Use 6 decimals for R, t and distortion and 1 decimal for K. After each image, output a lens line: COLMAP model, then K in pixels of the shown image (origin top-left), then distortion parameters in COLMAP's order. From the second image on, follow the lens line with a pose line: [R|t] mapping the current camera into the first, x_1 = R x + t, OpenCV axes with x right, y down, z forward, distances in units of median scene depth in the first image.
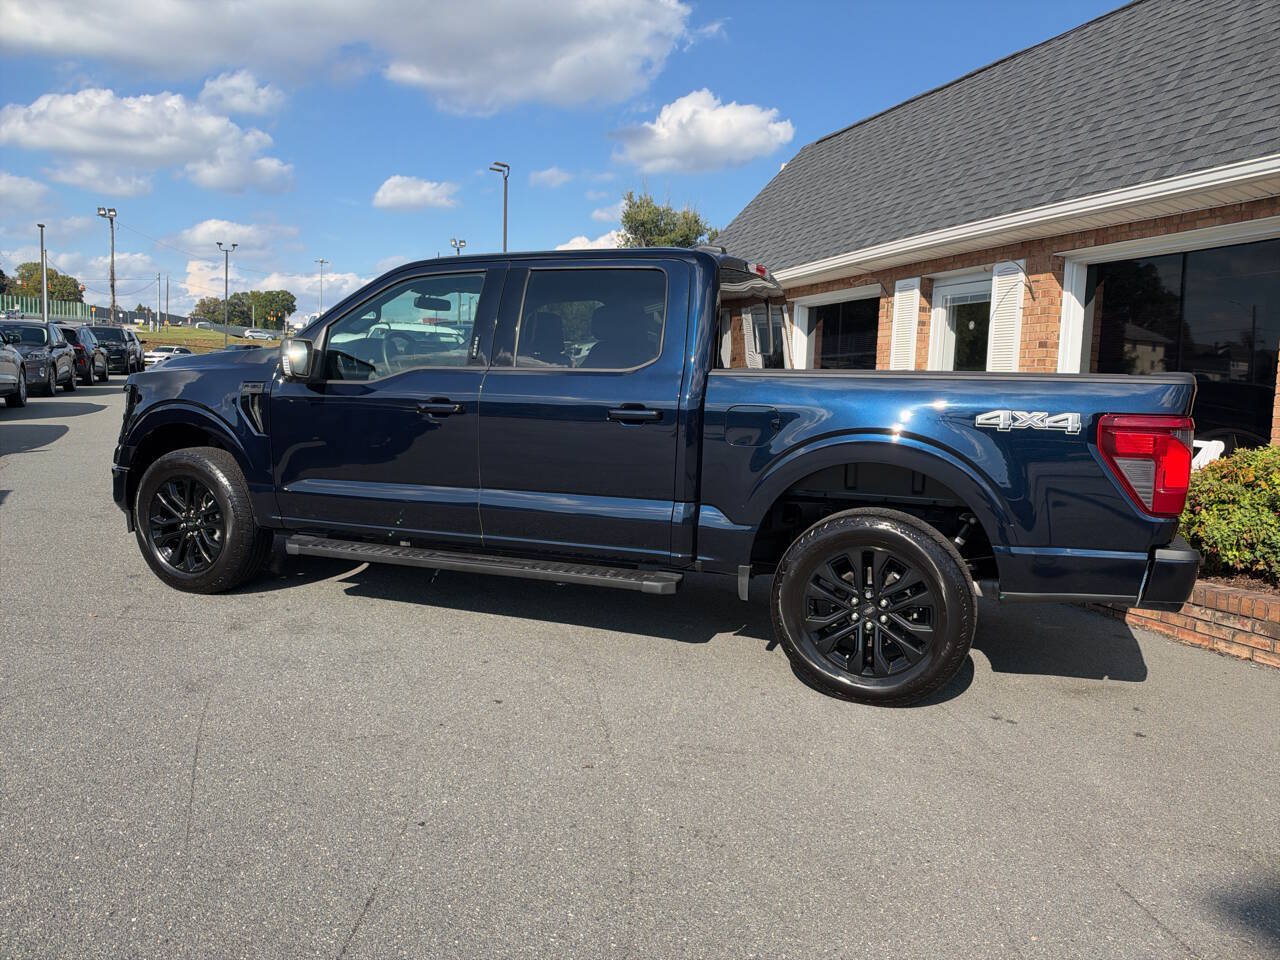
lens RADIAL K [[925.5, 0, 642.8], [0, 925.5, 457.3], [0, 0, 1]] dist [0.000018, -0.015021]
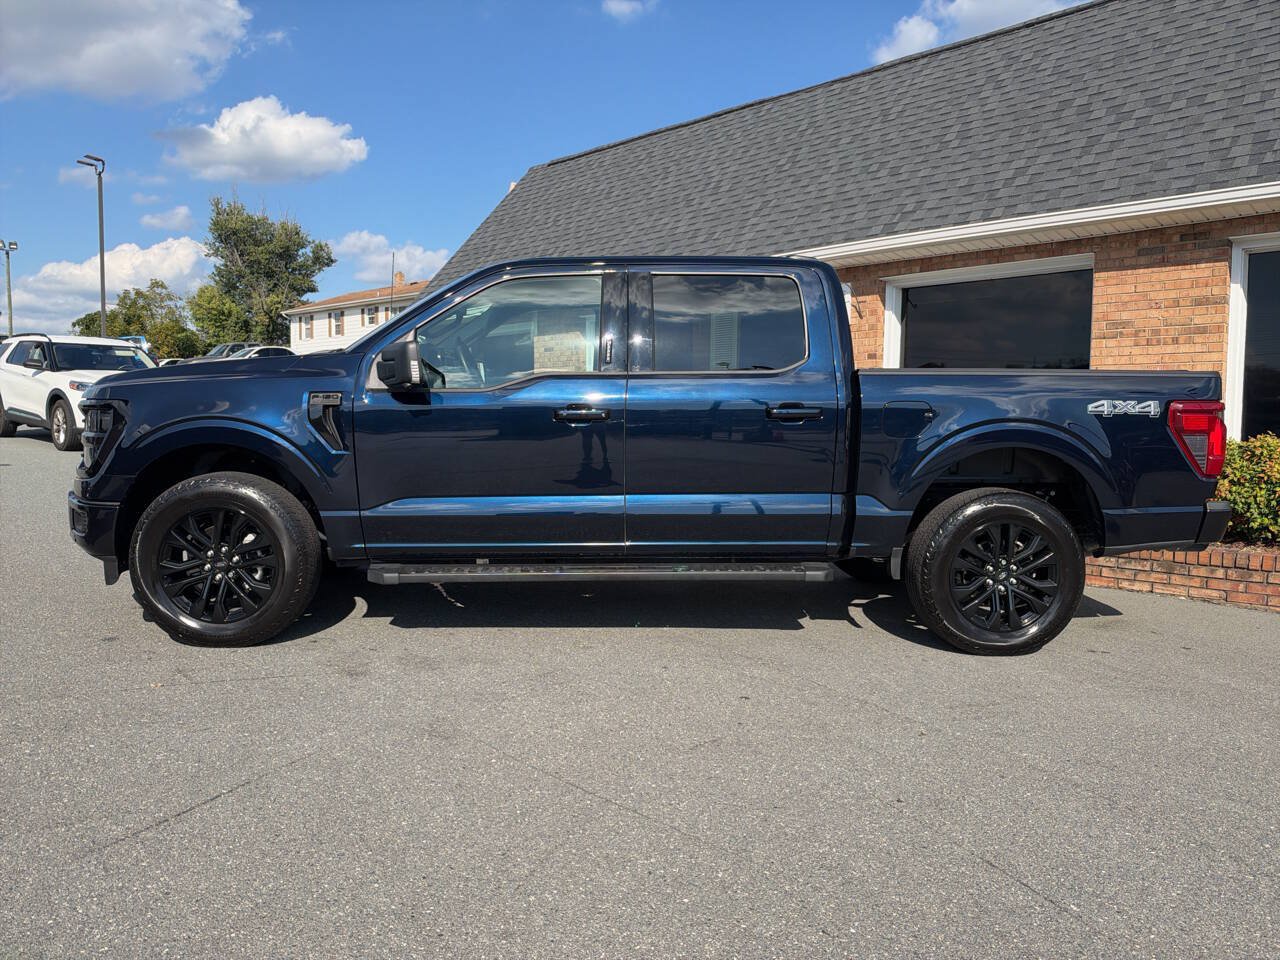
lens RADIAL K [[925.5, 0, 619.0], [0, 925.5, 468.4], [0, 0, 1]] dist [0.000018, -0.015021]
pose [[0.914826, -0.048371, 0.400941, -0.473312], [0.052615, 0.998615, 0.000425, 0.003847], [-0.400406, 0.020707, 0.916104, 0.086136]]
